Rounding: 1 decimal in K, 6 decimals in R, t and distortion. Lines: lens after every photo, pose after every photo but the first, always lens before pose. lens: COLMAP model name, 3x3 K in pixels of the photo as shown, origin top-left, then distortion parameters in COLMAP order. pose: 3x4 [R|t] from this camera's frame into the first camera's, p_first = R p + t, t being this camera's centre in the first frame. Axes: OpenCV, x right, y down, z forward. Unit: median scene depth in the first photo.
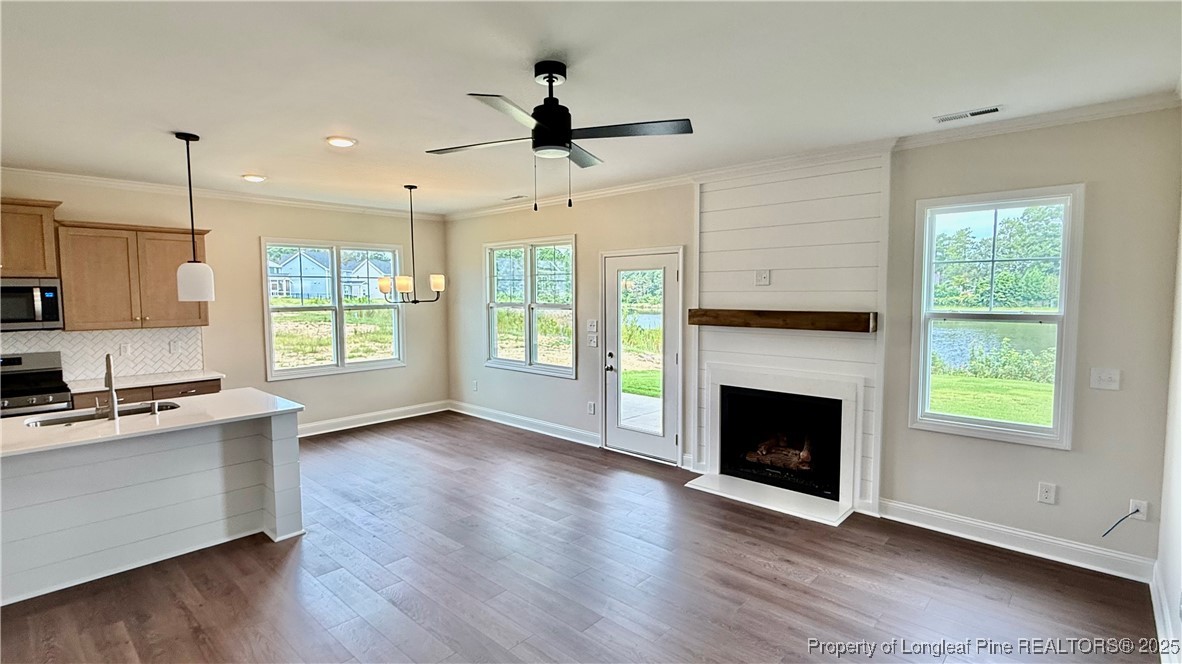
lens RADIAL K [[560.5, 0, 591.9], [0, 560.5, 330.4], [0, 0, 1]] dist [0.000076, -0.001092]
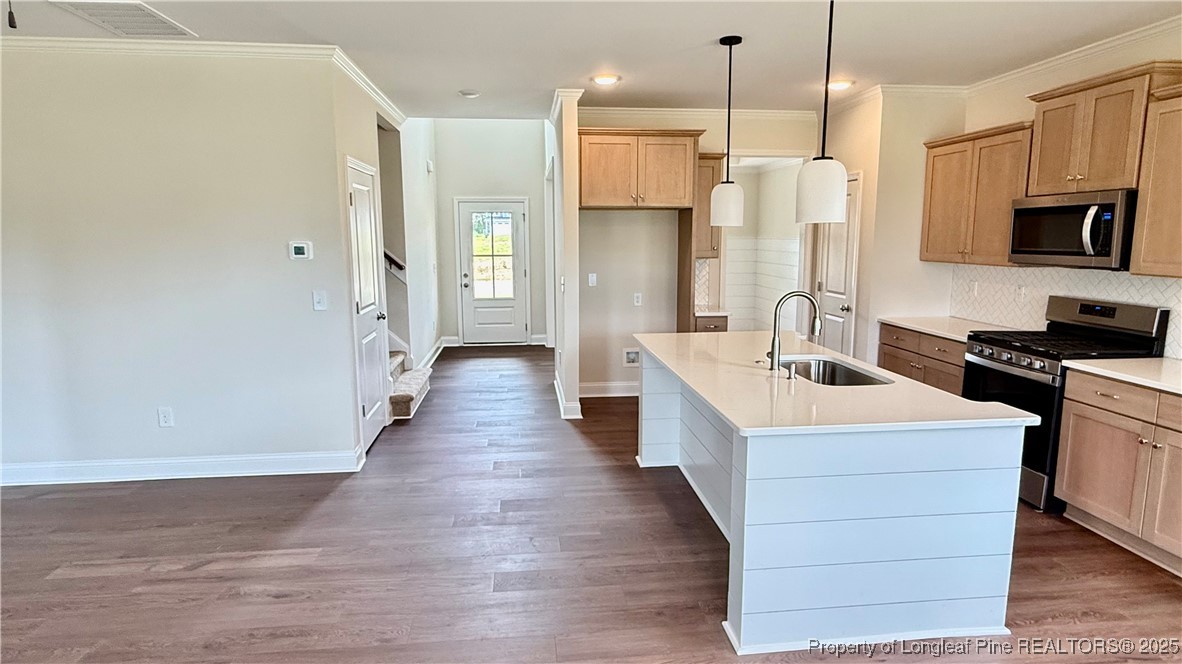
lens RADIAL K [[642.6, 0, 586.4], [0, 642.6, 327.6], [0, 0, 1]] dist [0.002159, -0.002583]
pose [[-0.662502, 0.113700, -0.740381, 0.007842], [-0.046991, 0.980157, 0.192570, -0.046825], [0.747585, 0.162370, -0.644013, 0.950701]]
